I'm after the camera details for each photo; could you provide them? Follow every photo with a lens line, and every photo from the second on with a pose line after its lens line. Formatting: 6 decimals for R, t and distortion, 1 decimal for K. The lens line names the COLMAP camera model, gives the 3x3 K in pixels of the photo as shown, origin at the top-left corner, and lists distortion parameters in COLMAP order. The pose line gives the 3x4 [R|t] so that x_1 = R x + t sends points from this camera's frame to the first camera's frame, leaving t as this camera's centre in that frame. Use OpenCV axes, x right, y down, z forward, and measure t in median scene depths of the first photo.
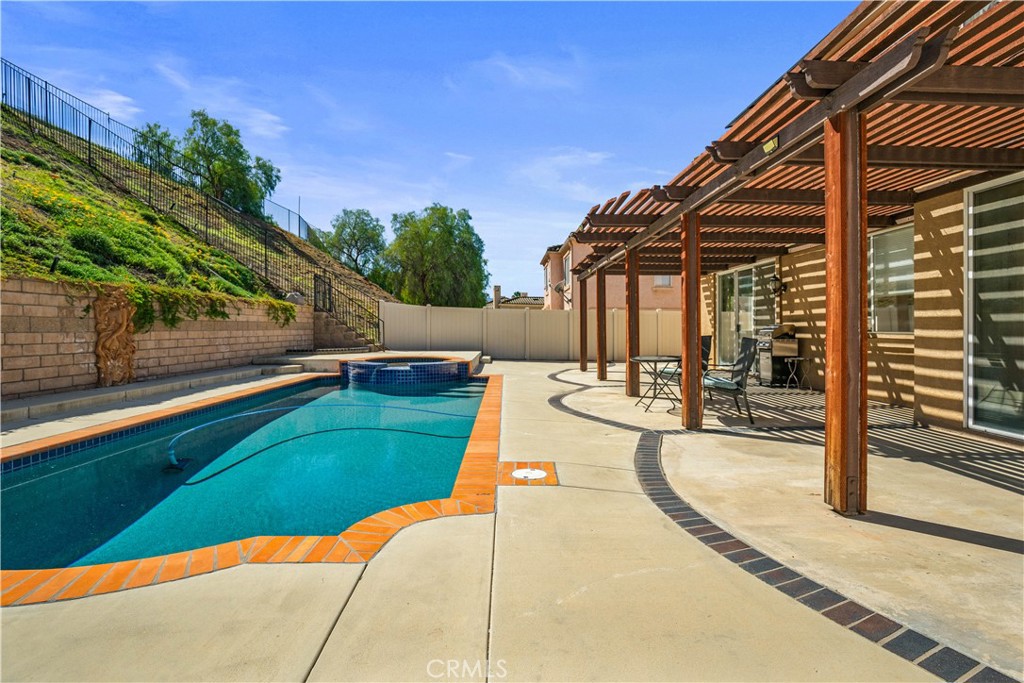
lens RADIAL K [[474.1, 0, 519.3], [0, 474.1, 319.6], [0, 0, 1]] dist [-0.011720, 0.000477]
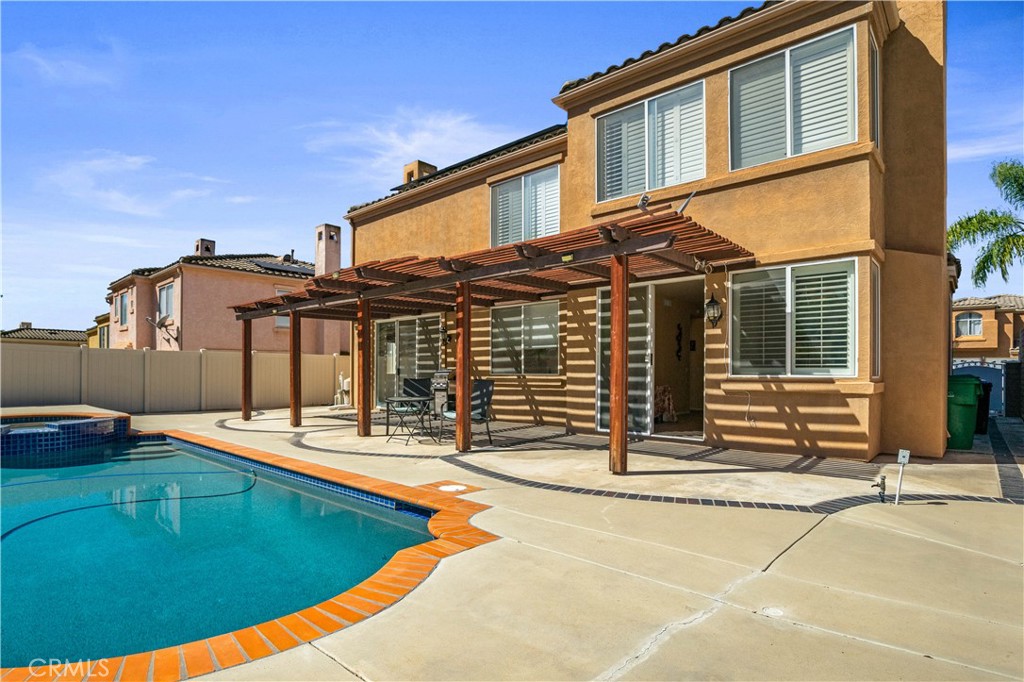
lens RADIAL K [[537.4, 0, 460.7], [0, 537.4, 371.9], [0, 0, 1]] dist [-0.026403, -0.000064]
pose [[0.724827, -0.006244, 0.688902, -0.694391], [-0.007420, 0.999830, 0.016870, -0.009913], [-0.688890, -0.017339, 0.724658, -0.044393]]
